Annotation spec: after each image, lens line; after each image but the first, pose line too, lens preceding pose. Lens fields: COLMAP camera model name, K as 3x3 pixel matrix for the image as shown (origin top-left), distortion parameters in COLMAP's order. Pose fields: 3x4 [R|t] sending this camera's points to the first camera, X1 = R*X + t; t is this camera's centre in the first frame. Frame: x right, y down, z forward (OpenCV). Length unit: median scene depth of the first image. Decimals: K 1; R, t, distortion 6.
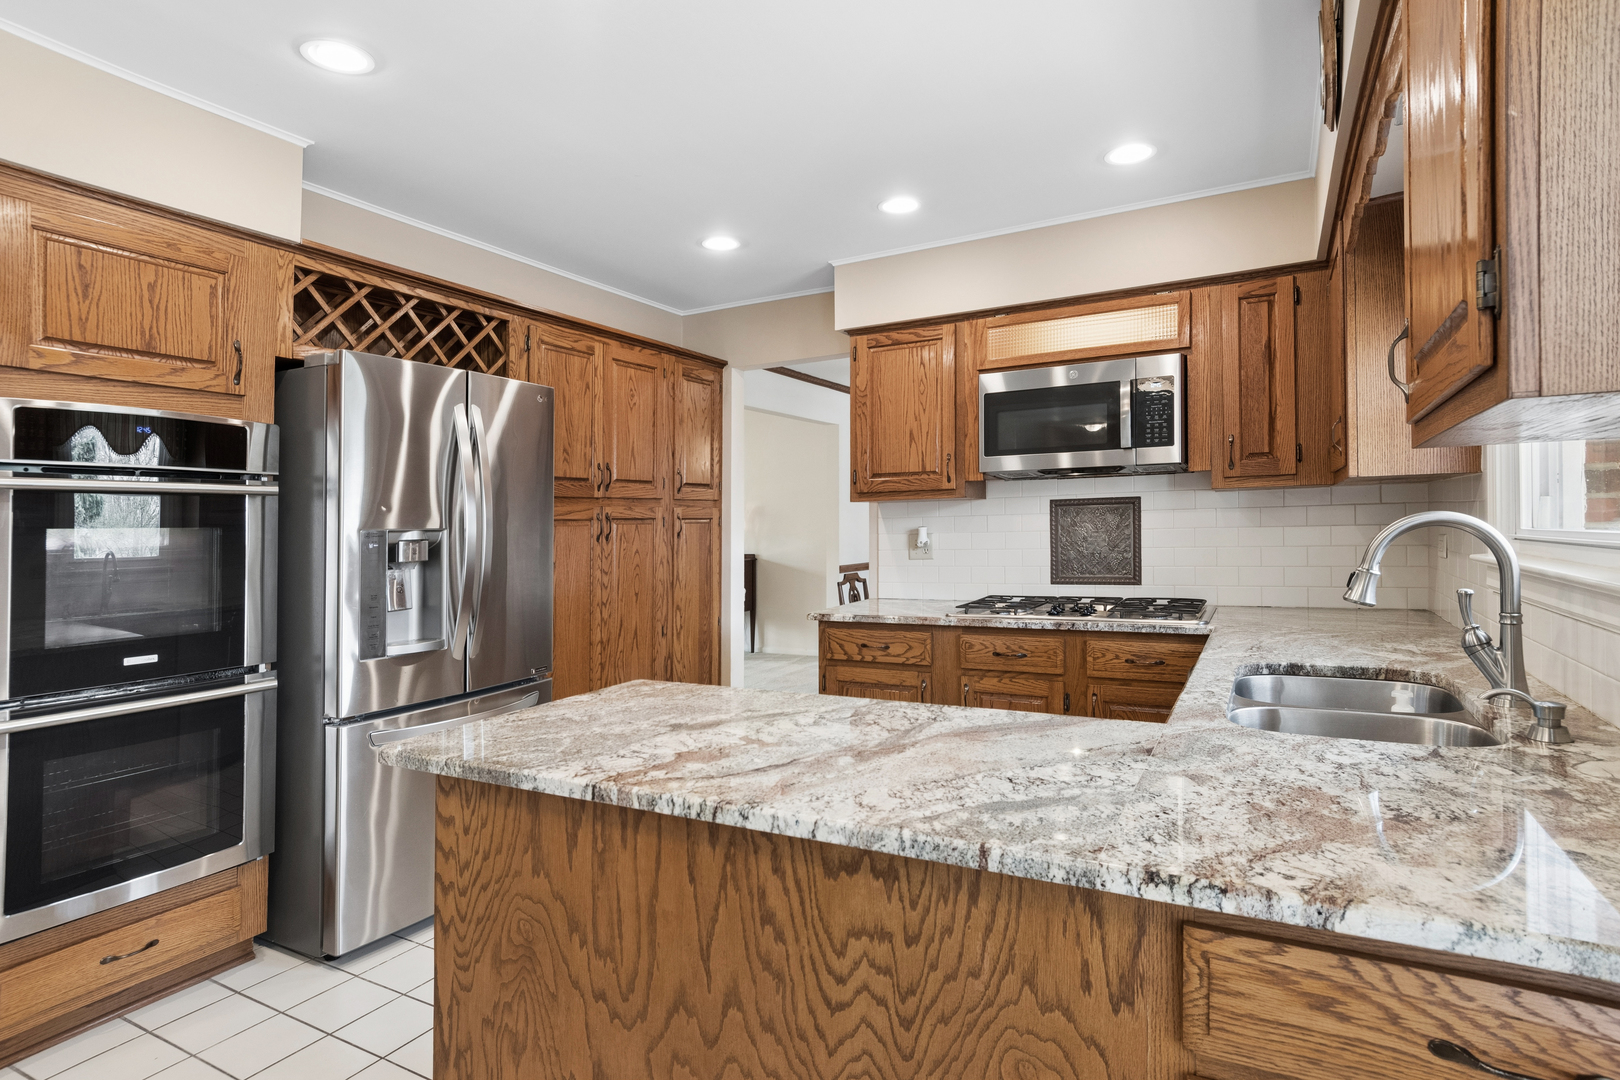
lens RADIAL K [[851.6, 0, 800.7], [0, 851.6, 524.8], [0, 0, 1]] dist [0.003420, -0.003252]
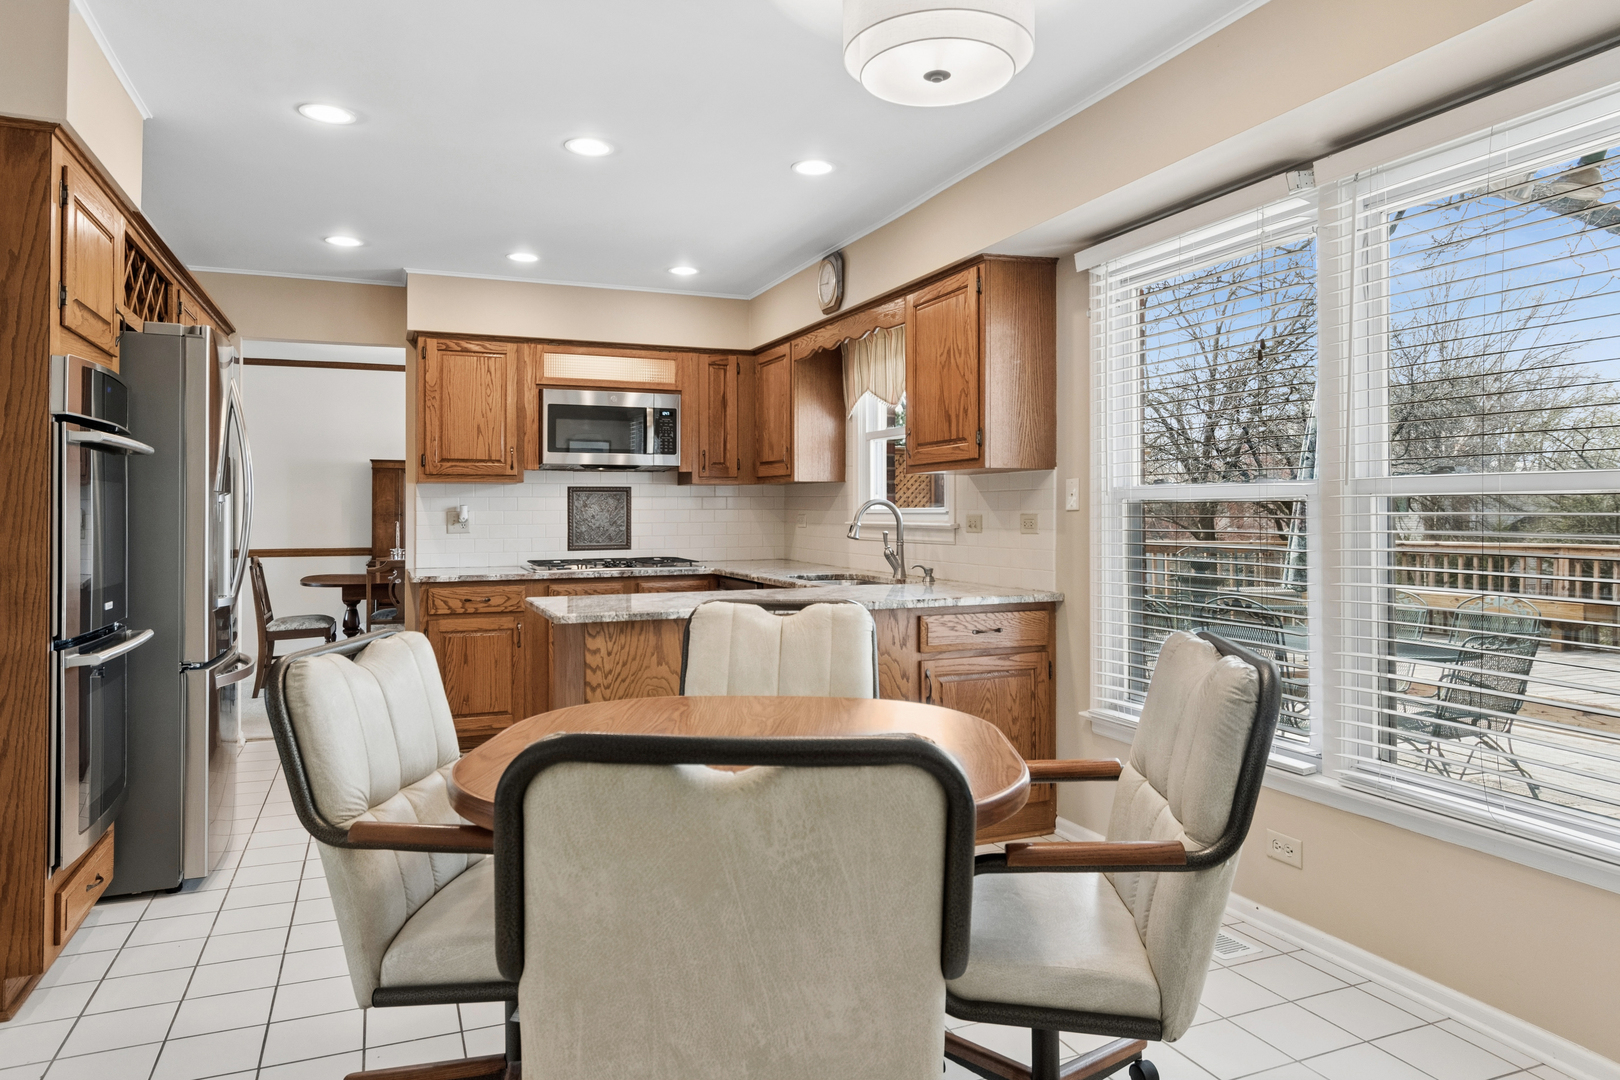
lens RADIAL K [[1025.5, 0, 817.0], [0, 1025.5, 528.4], [0, 0, 1]] dist [0.005801, 0.000741]
pose [[0.618517, 0.006808, 0.785742, -0.779509], [-0.011383, 0.999935, 0.000296, 0.032994], [-0.785689, -0.009127, 0.618554, -0.307567]]
